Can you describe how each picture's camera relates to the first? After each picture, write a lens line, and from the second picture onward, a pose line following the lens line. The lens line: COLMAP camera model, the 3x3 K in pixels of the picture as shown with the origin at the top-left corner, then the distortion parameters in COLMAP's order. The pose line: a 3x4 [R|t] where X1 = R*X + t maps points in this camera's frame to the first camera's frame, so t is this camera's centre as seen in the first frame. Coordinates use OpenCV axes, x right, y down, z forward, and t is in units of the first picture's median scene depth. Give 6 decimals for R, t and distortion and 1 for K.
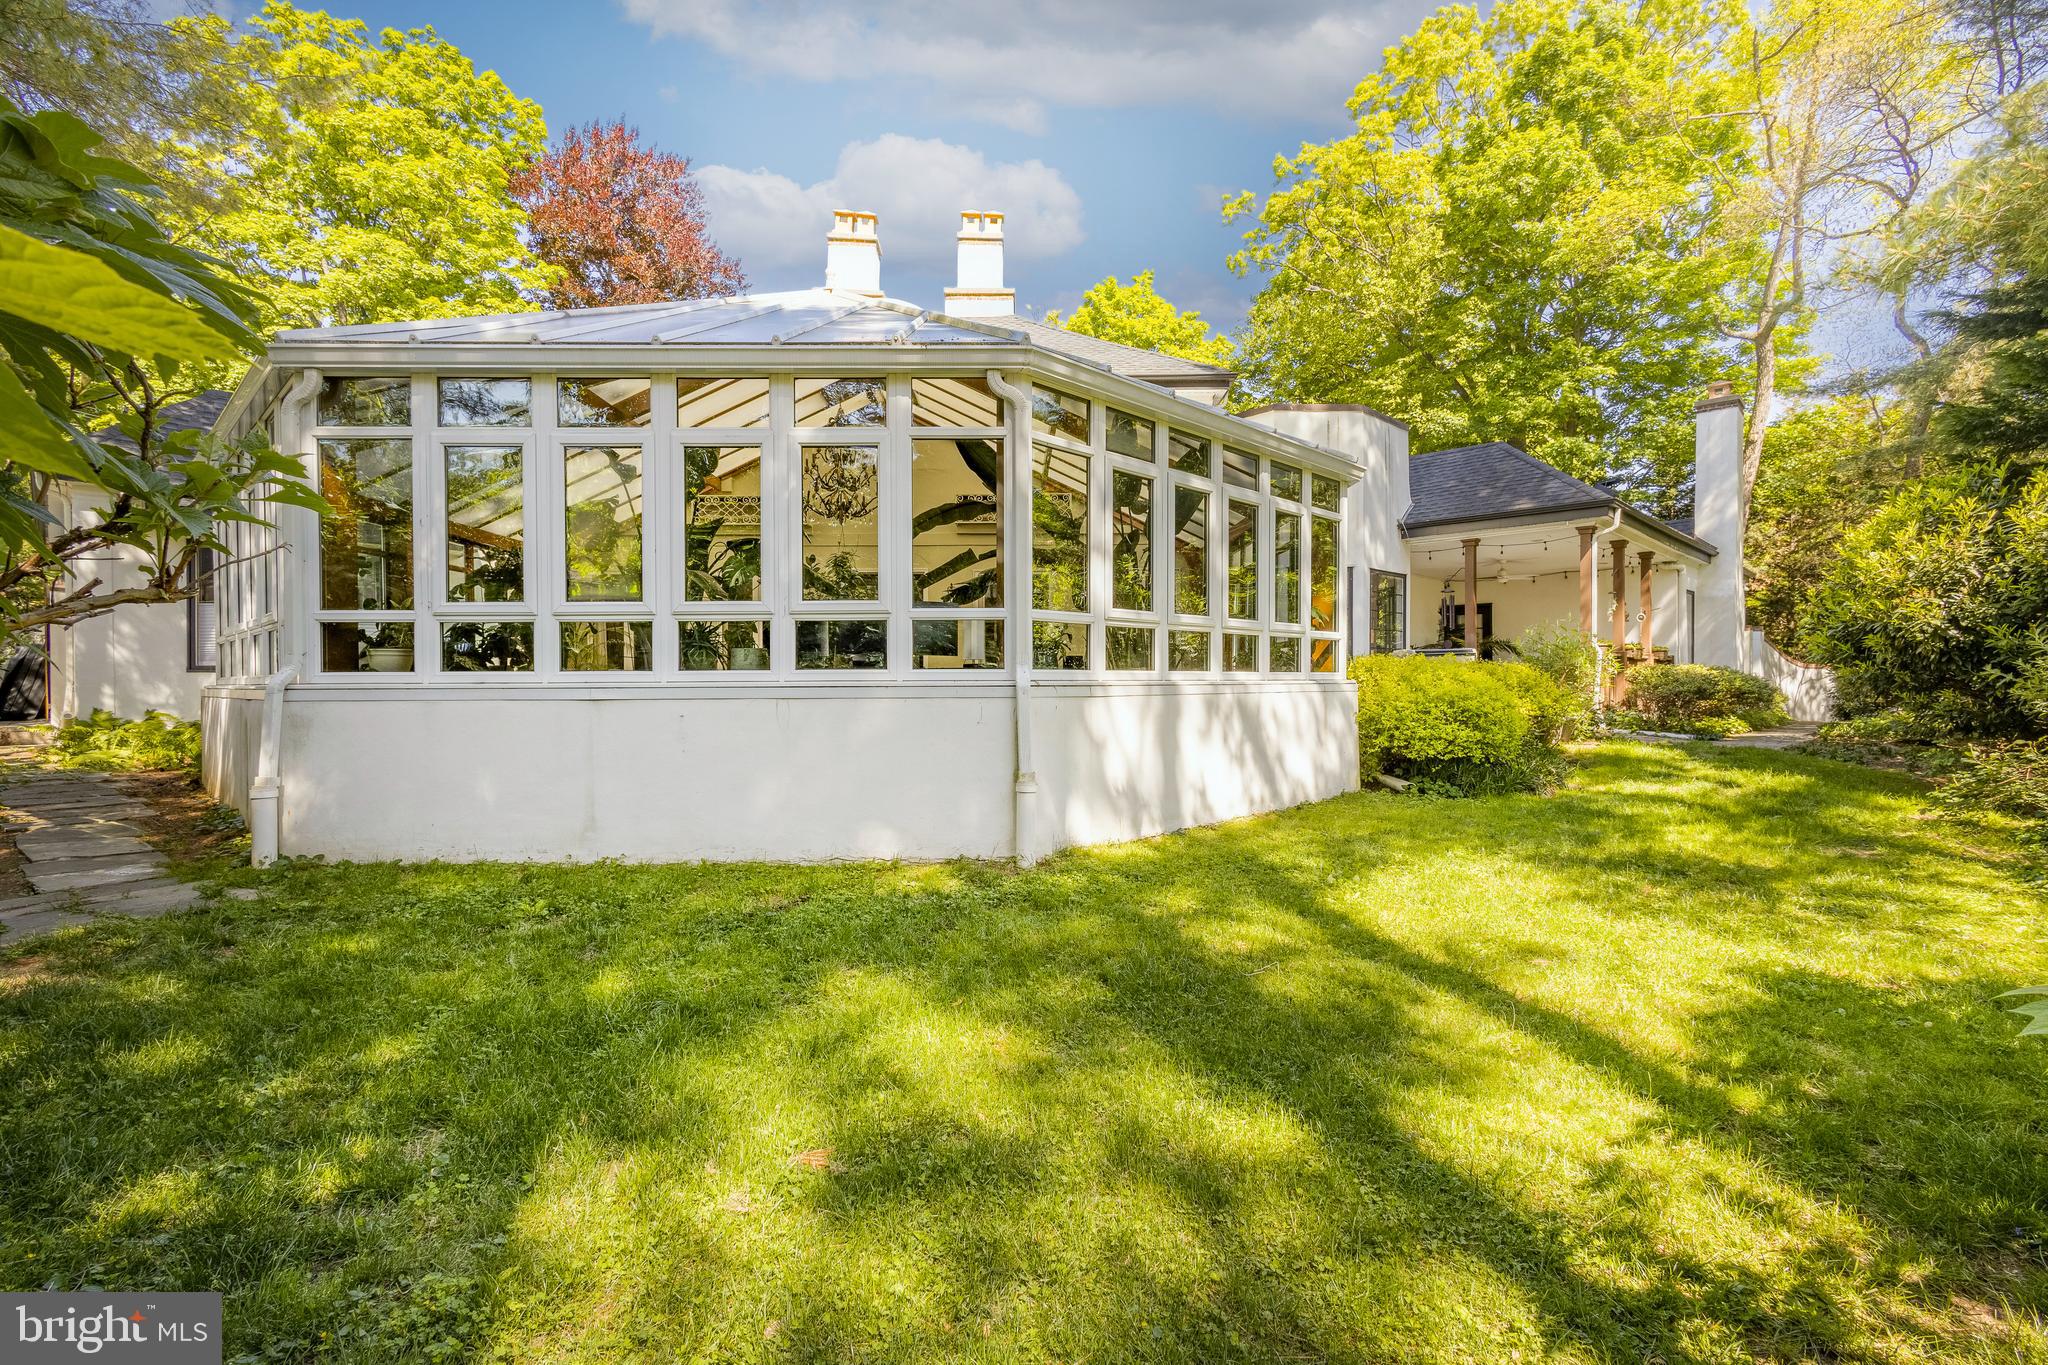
lens RADIAL K [[945.7, 0, 1015.1], [0, 945.7, 679.0], [0, 0, 1]] dist [0.005673, -0.001250]
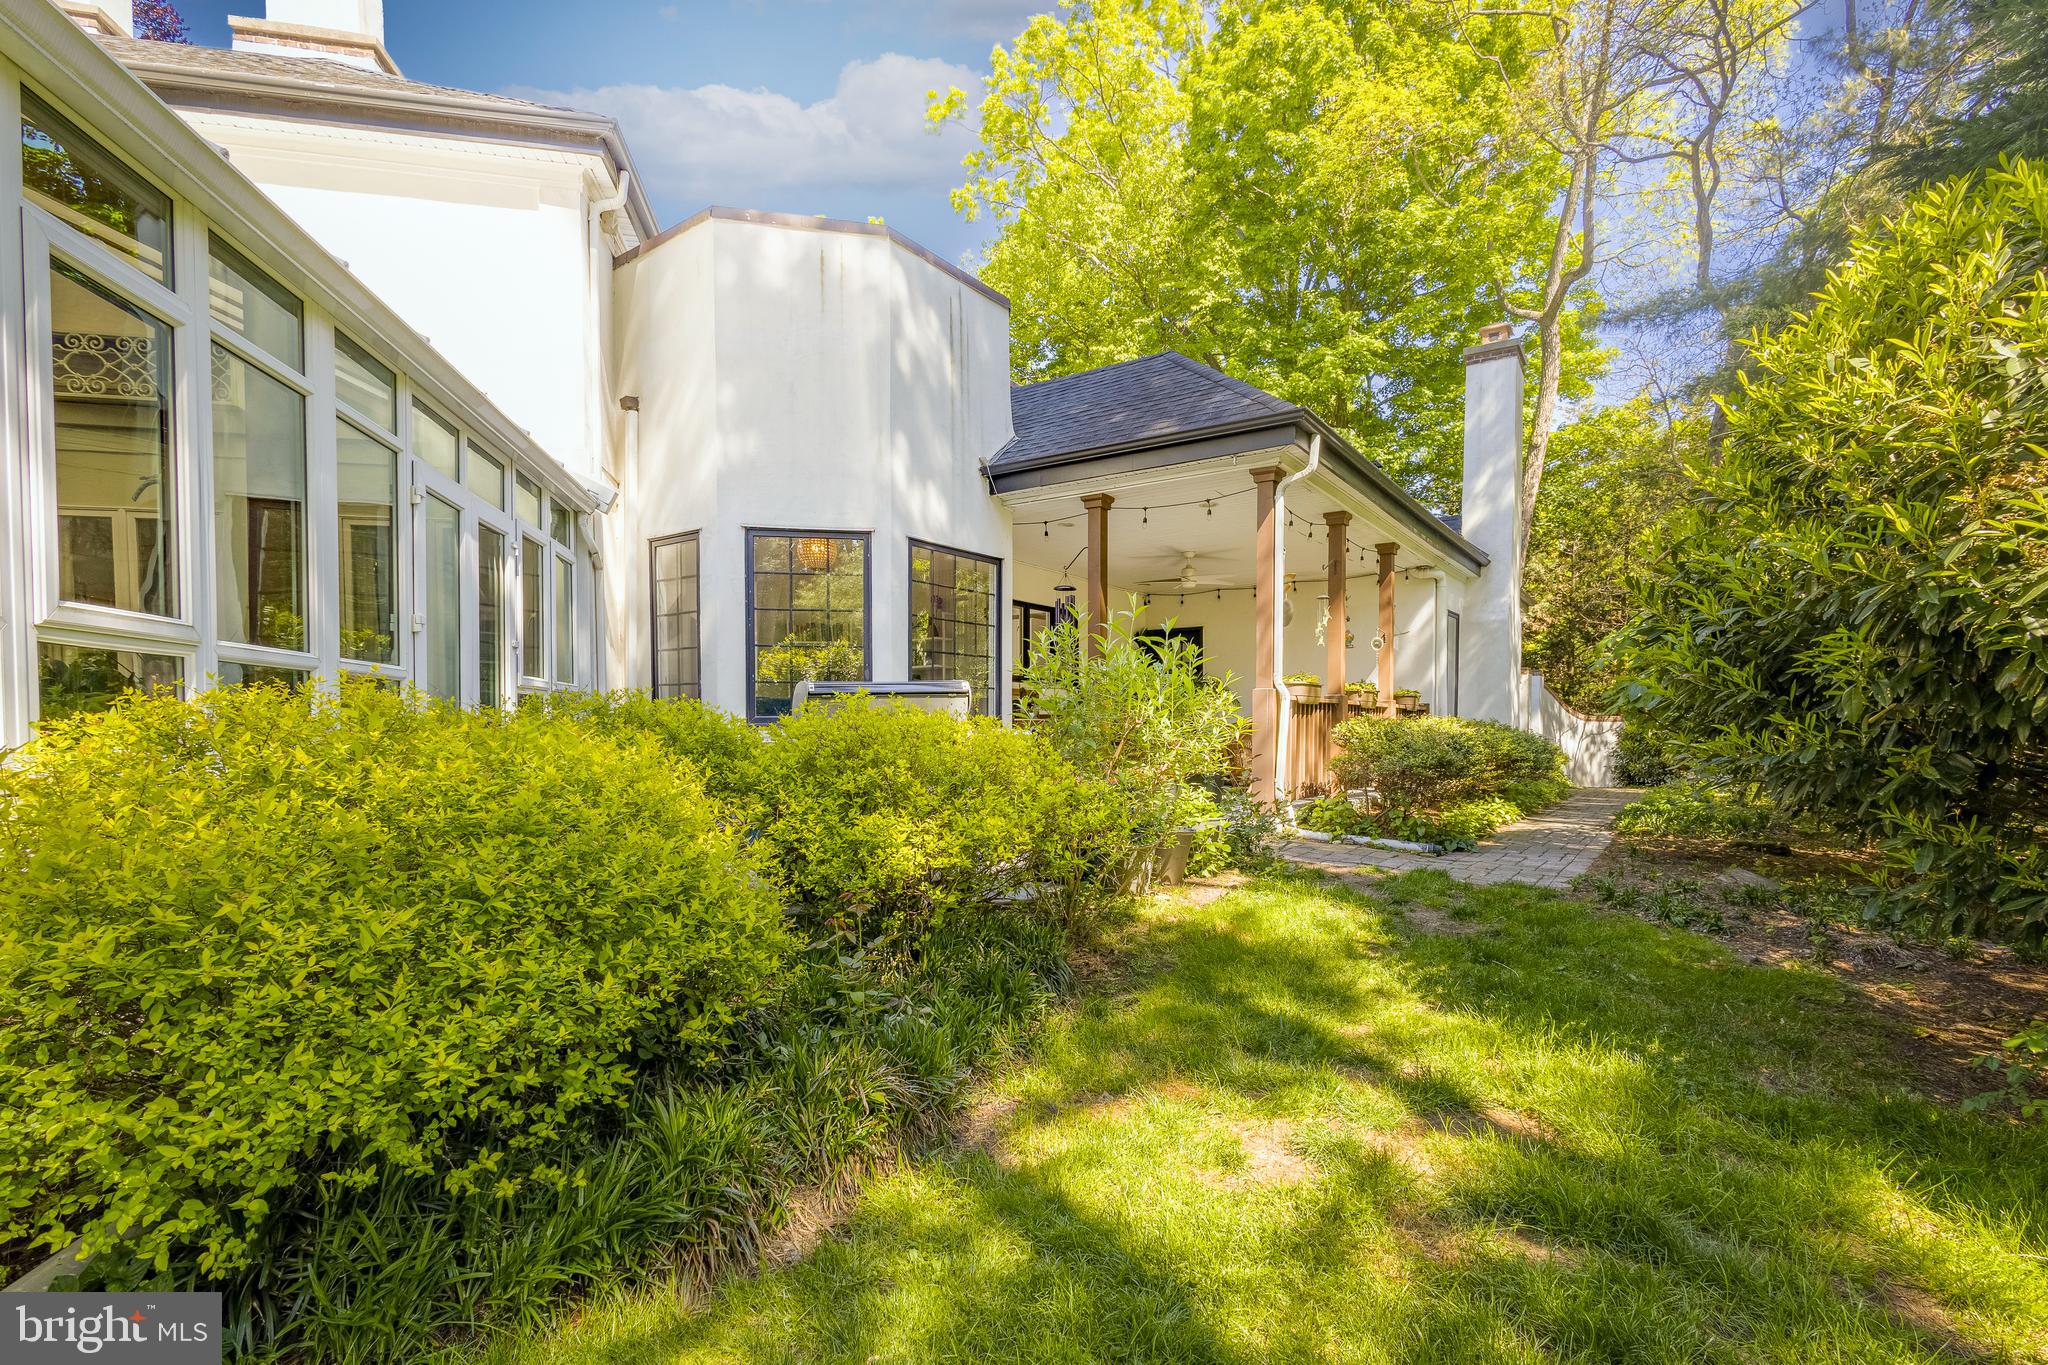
lens RADIAL K [[945.7, 0, 1058.2], [0, 945.7, 753.2], [0, 0, 1]] dist [0.005673, -0.001250]
pose [[0.981058, -0.002209, 0.193702, 0.263431], [-0.003396, 0.999585, 0.028598, -0.006385], [-0.193685, -0.028714, 0.980643, 0.332707]]
